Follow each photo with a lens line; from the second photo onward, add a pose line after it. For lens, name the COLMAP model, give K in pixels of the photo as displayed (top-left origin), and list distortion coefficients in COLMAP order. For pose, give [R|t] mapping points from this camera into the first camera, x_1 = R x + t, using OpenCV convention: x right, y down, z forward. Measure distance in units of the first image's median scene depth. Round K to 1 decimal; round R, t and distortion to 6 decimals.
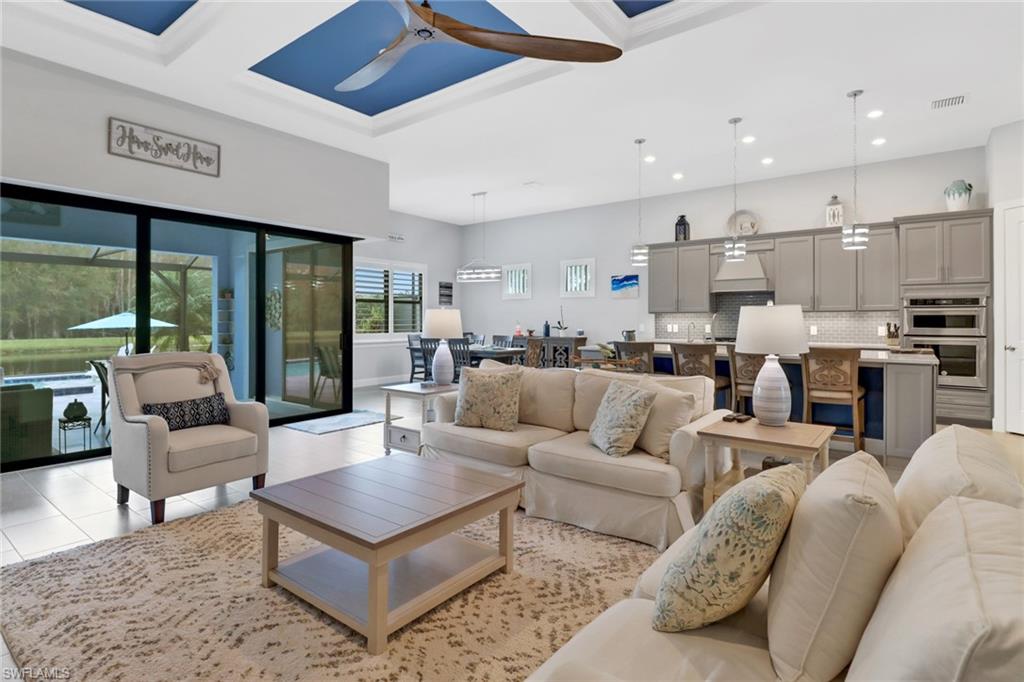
lens RADIAL K [[512.0, 0, 510.0], [0, 512.0, 317.5], [0, 0, 1]] dist [0.000001, -0.000094]
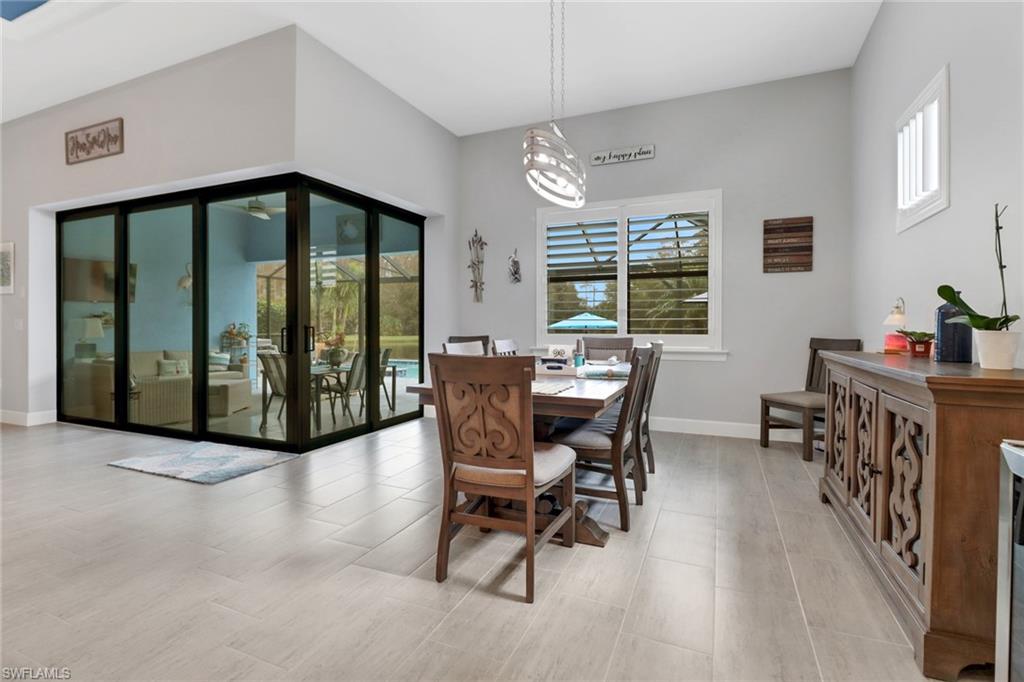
lens RADIAL K [[476.6, 0, 514.2], [0, 476.6, 326.1], [0, 0, 1]] dist [0.000038, -0.000376]
pose [[0.239714, -0.002005, -0.970842, 0.232684], [0.003897, 0.999992, -0.001103, 0.022725], [0.970836, -0.003519, 0.239719, 0.787886]]
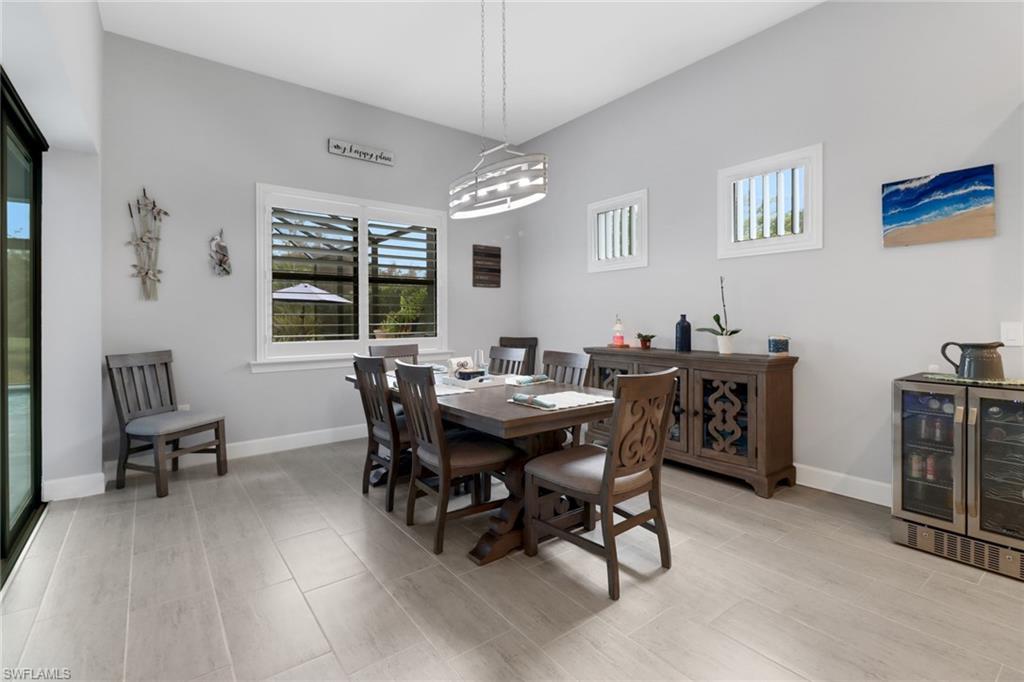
lens RADIAL K [[469.8, 0, 512.7], [0, 469.8, 319.0], [0, 0, 1]] dist [0.000743, -0.000061]
pose [[0.966072, -0.004011, -0.258243, 0.035872], [0.006073, 0.999956, 0.007188, 0.007112], [0.258203, -0.008513, 0.966053, 0.595416]]
